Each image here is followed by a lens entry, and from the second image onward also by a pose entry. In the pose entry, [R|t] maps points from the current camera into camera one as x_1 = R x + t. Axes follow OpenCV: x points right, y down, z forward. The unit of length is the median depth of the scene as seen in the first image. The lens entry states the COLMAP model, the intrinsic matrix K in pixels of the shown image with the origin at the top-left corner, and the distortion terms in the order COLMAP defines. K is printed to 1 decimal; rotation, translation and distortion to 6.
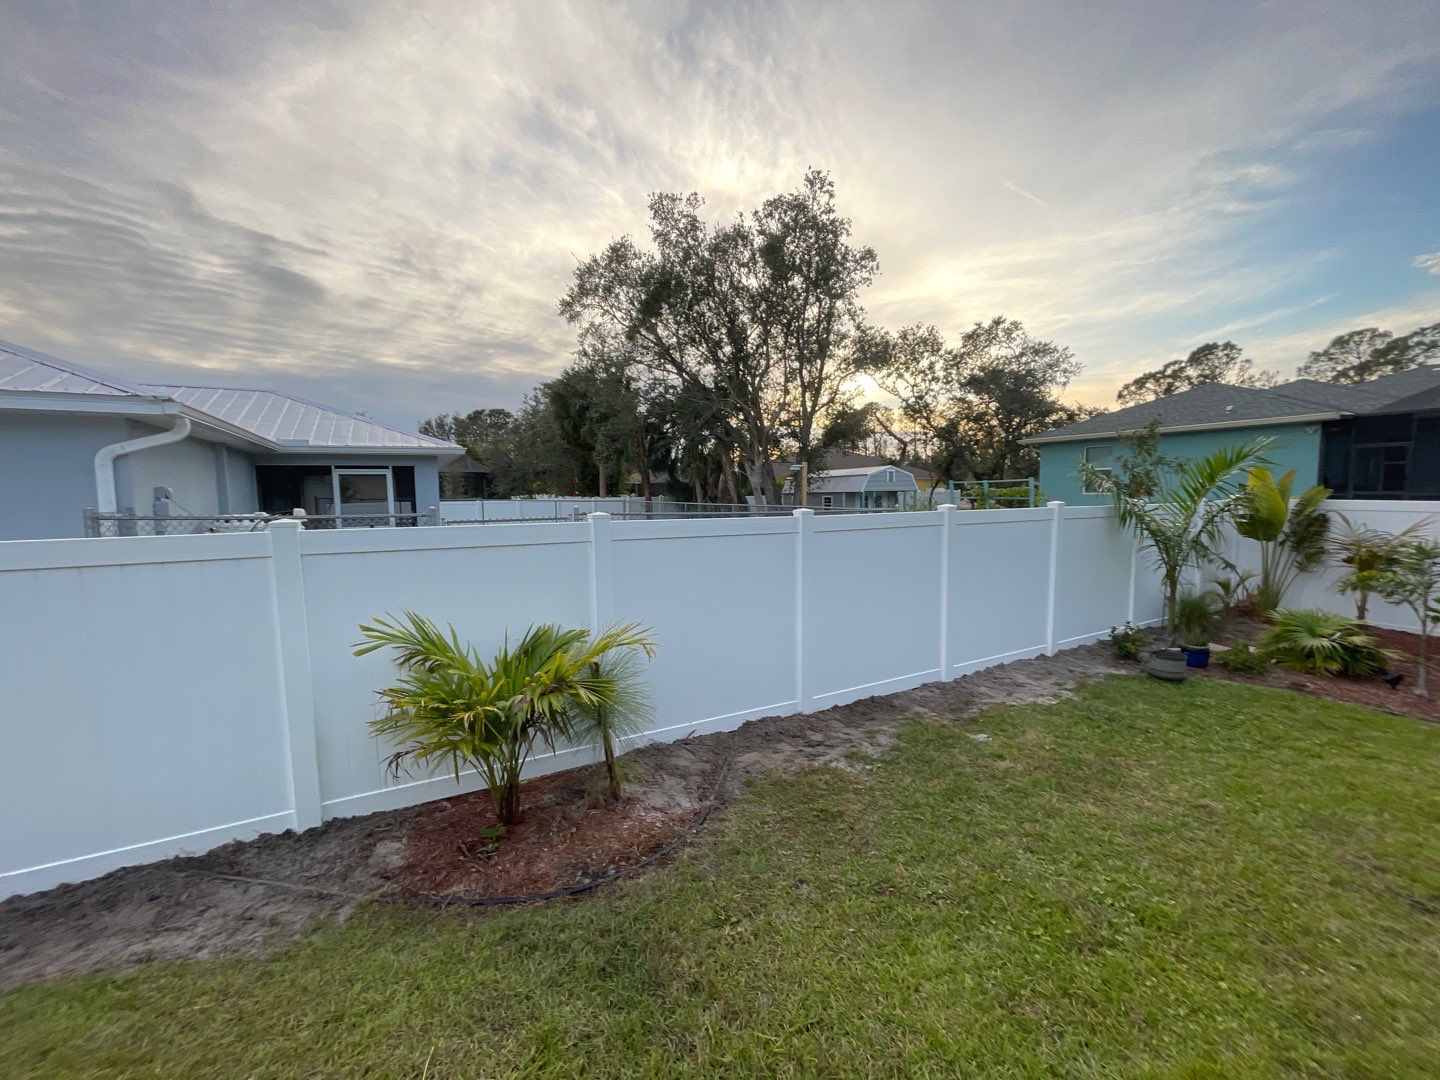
lens RADIAL K [[580.3, 0, 720.0], [0, 580.3, 540.0], [0, 0, 1]] dist [-0.010591, 0.004633]
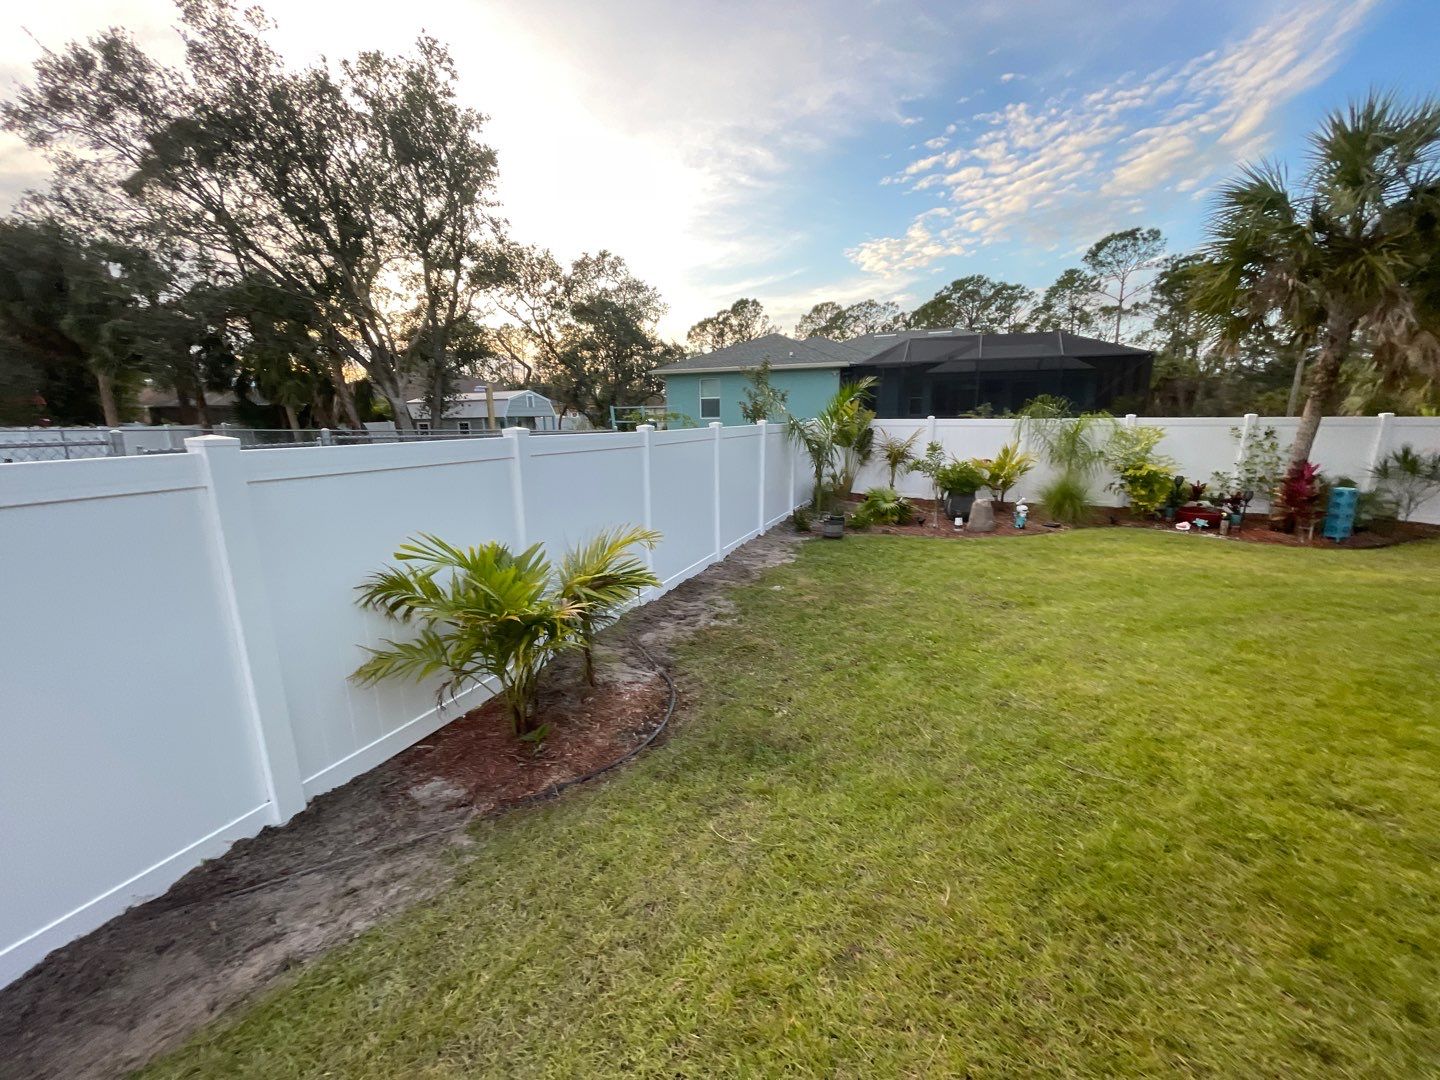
lens RADIAL K [[578.4, 0, 720.0], [0, 578.4, 540.0], [0, 0, 1]] dist [0.001002, -0.000033]
pose [[0.779150, -0.132012, 0.612779, -0.148993], [0.056188, 0.988345, 0.141478, 0.005671], [-0.624314, -0.075802, 0.777487, 0.000810]]
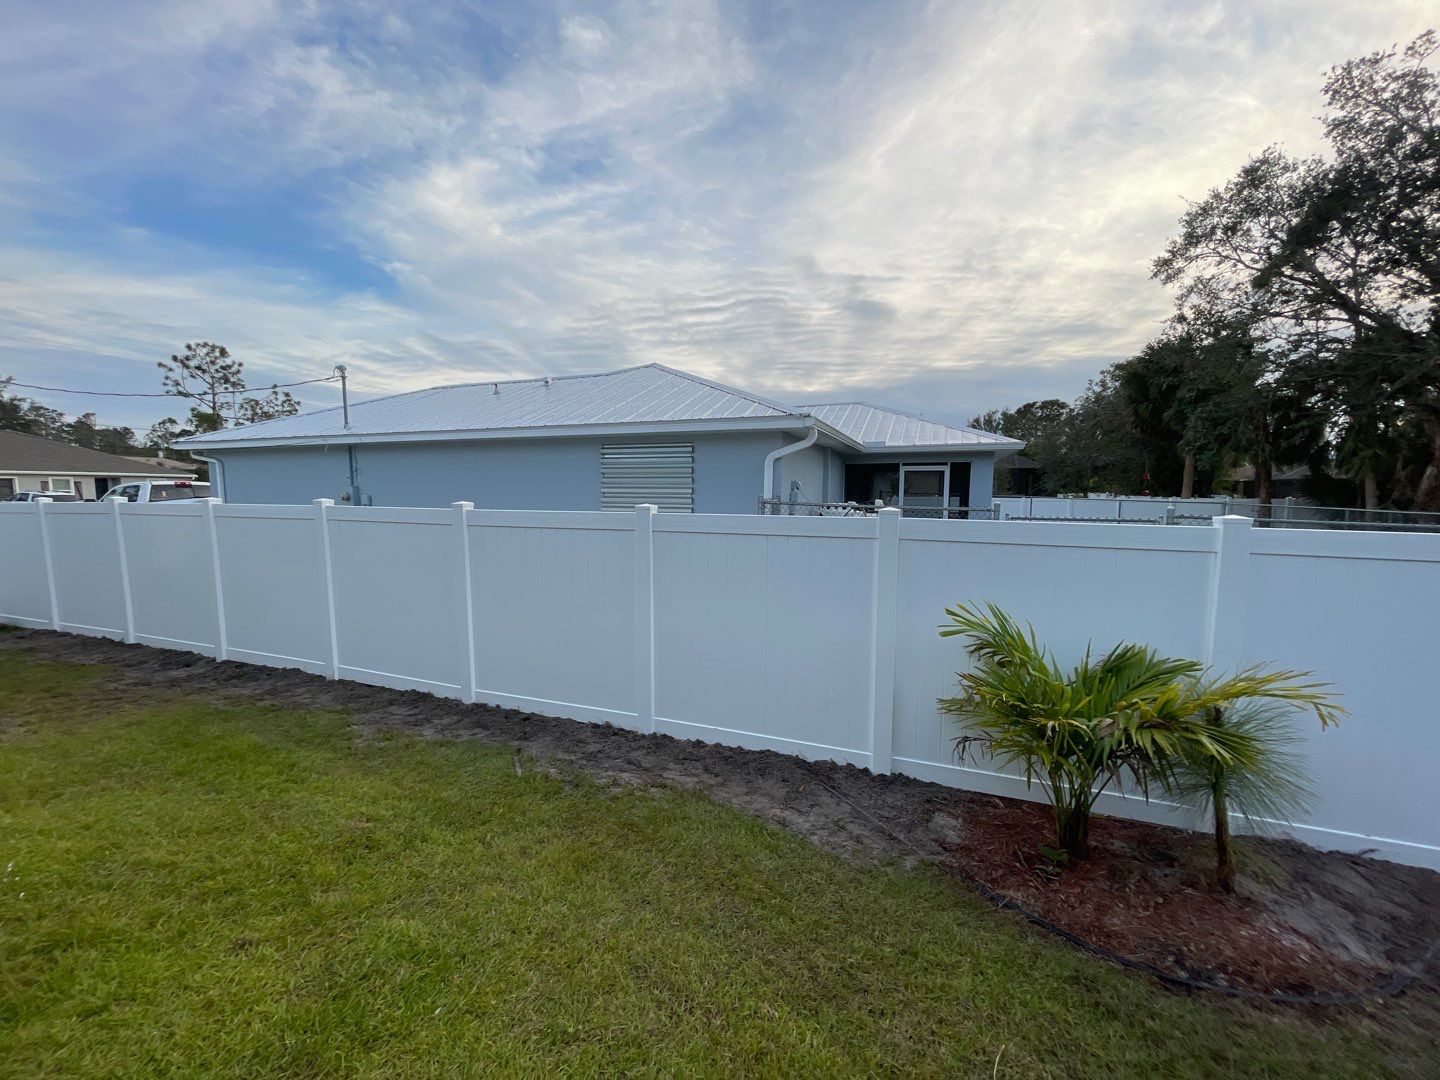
lens RADIAL K [[578.4, 0, 720.0], [0, 578.4, 540.0], [0, 0, 1]] dist [0.001002, -0.000033]
pose [[0.646553, 0.081249, -0.758530, -0.015736], [-0.076396, 0.996210, 0.041590, 0.001163], [0.759034, 0.031059, 0.650309, -0.005148]]
